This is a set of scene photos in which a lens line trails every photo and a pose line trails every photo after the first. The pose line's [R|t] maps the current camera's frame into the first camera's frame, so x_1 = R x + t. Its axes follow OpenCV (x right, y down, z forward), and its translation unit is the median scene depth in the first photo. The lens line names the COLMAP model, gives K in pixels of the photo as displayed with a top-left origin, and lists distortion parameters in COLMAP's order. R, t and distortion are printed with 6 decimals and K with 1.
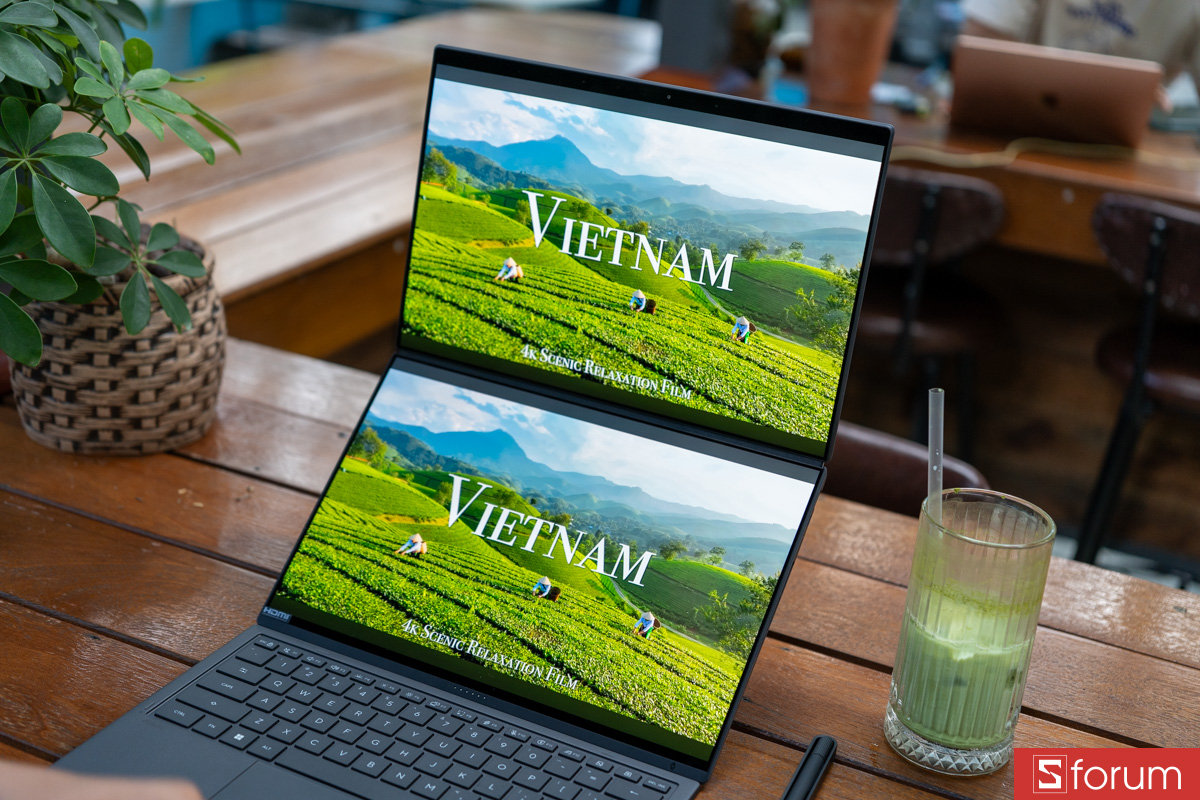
lens RADIAL K [[1662.5, 0, 590.6], [0, 1662.5, 405.4], [0, 0, 1]] dist [-0.019097, 0.000000]
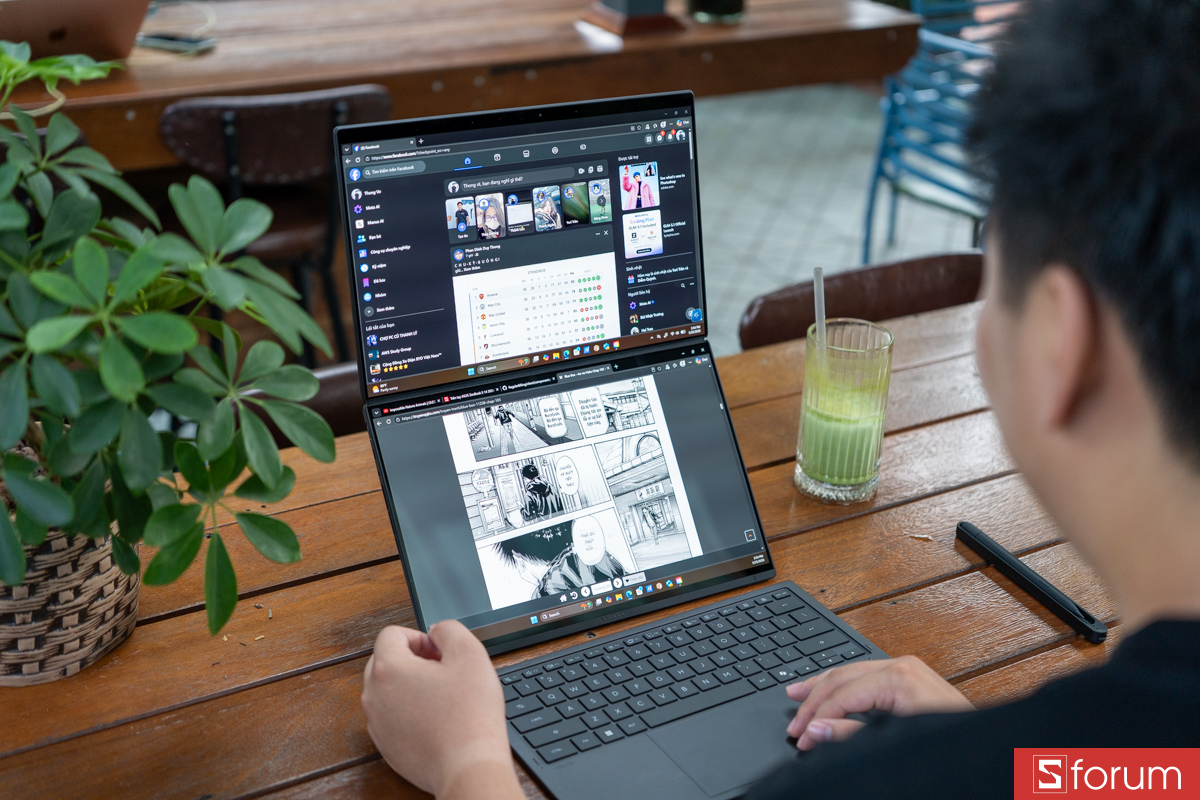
lens RADIAL K [[1662.5, 0, 598.2], [0, 1662.5, 407.3], [0, 0, 1]] dist [-0.019097, 0.000000]
pose [[0.558493, -0.407139, 0.722719, -0.893347], [0.320848, 0.909475, 0.264406, -0.307680], [-0.764945, 0.084214, 0.638566, 0.173990]]
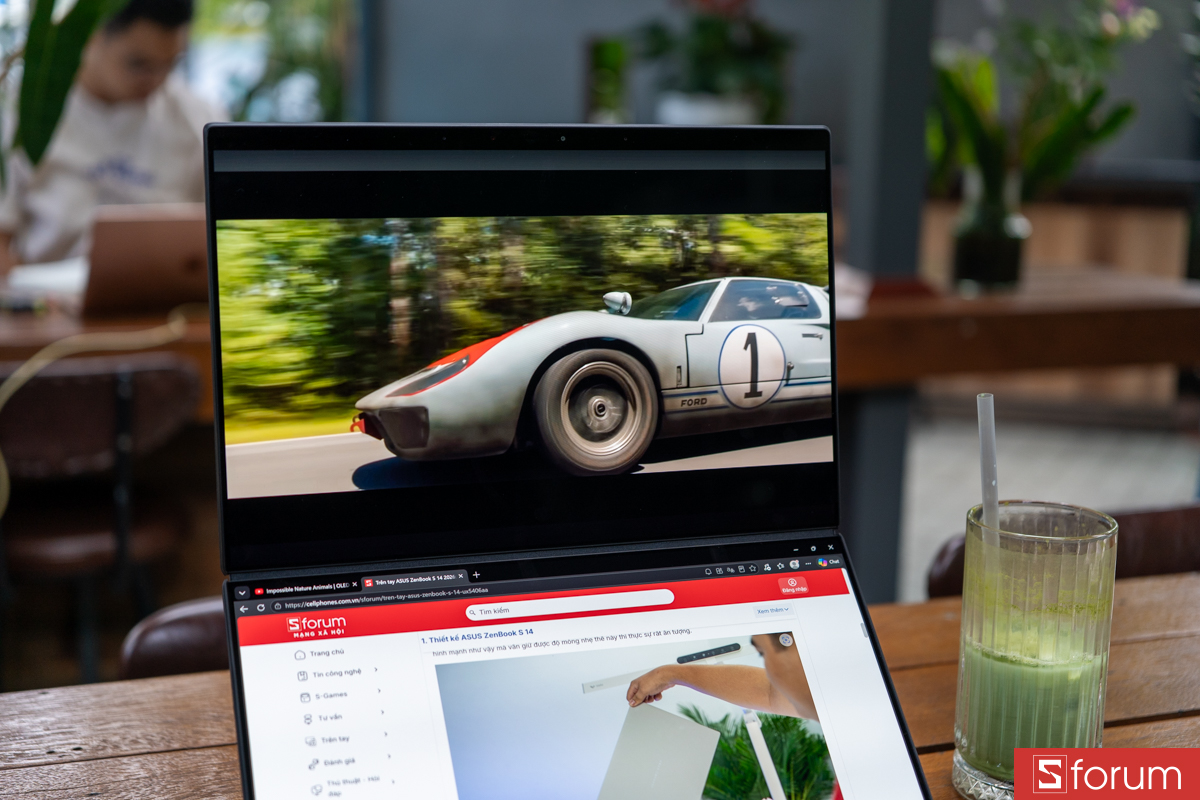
lens RADIAL K [[1662.5, 0, 594.6], [0, 1662.5, 400.4], [0, 0, 1]] dist [-0.019097, 0.000000]
pose [[0.716318, -0.206380, 0.666555, -0.454187], [0.300808, 0.953270, -0.028113, -0.038656], [-0.629605, 0.220643, 0.744926, 0.403007]]
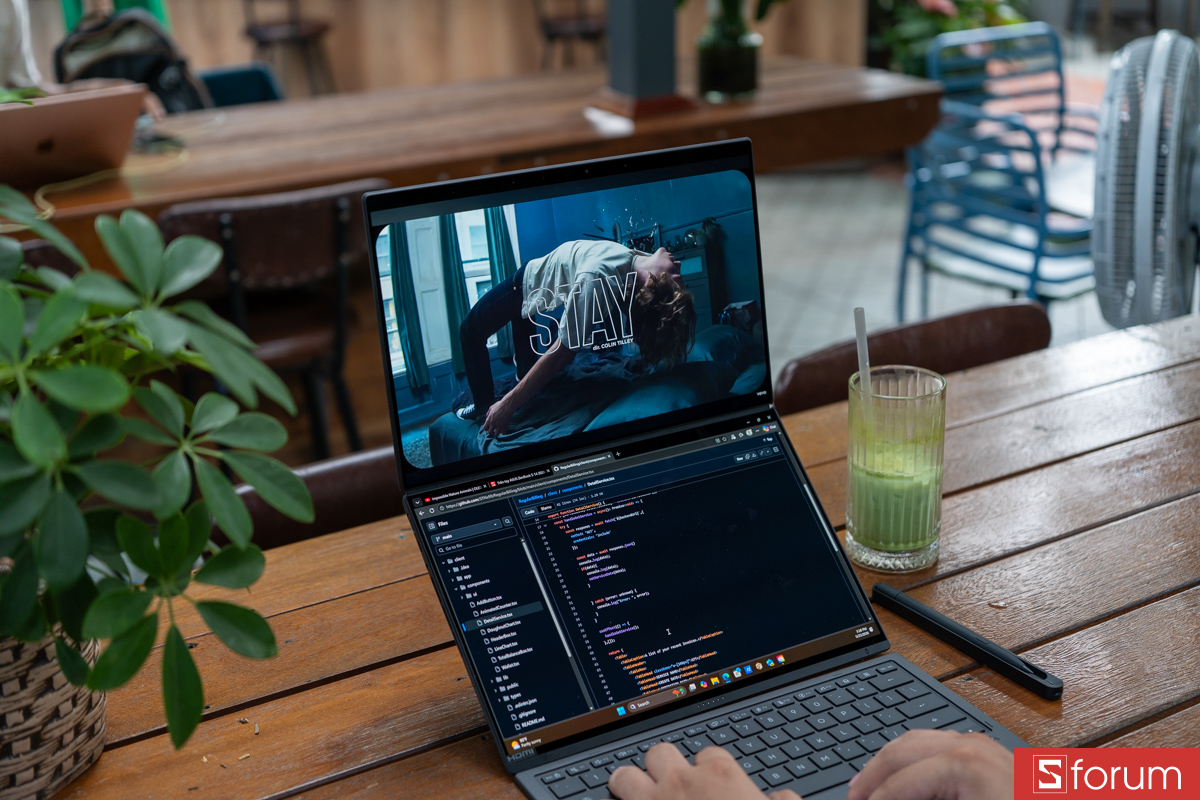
lens RADIAL K [[1662.5, 0, 604.3], [0, 1662.5, 390.6], [0, 0, 1]] dist [-0.019097, 0.000000]
pose [[0.549320, -0.377999, 0.745227, -0.801221], [0.376493, 0.908142, 0.183114, -0.235882], [-0.745989, 0.179985, 0.641175, 0.257823]]
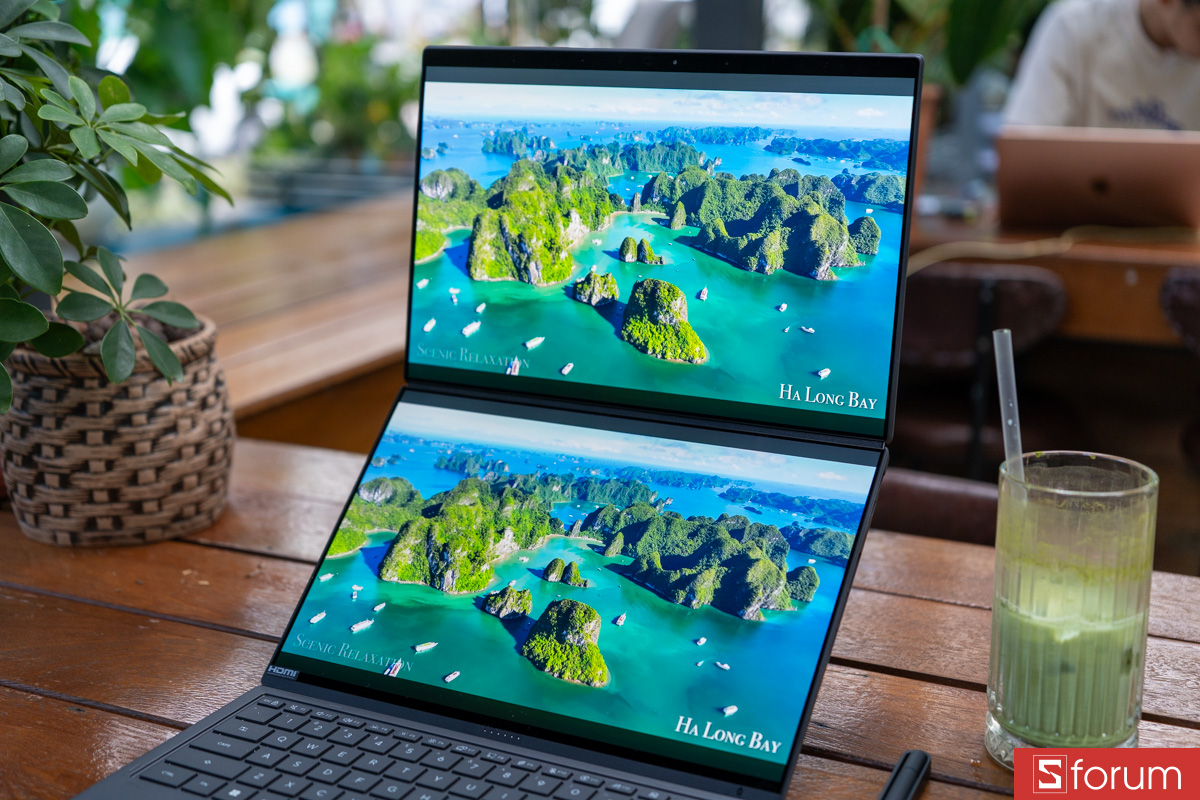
lens RADIAL K [[1662.5, 0, 594.1], [0, 1662.5, 399.1], [0, 0, 1]] dist [-0.019097, 0.000000]
pose [[0.996040, -0.081026, -0.036603, 0.019568], [0.075265, 0.987566, -0.138014, 0.111937], [0.047331, 0.134713, 0.989754, 0.107915]]
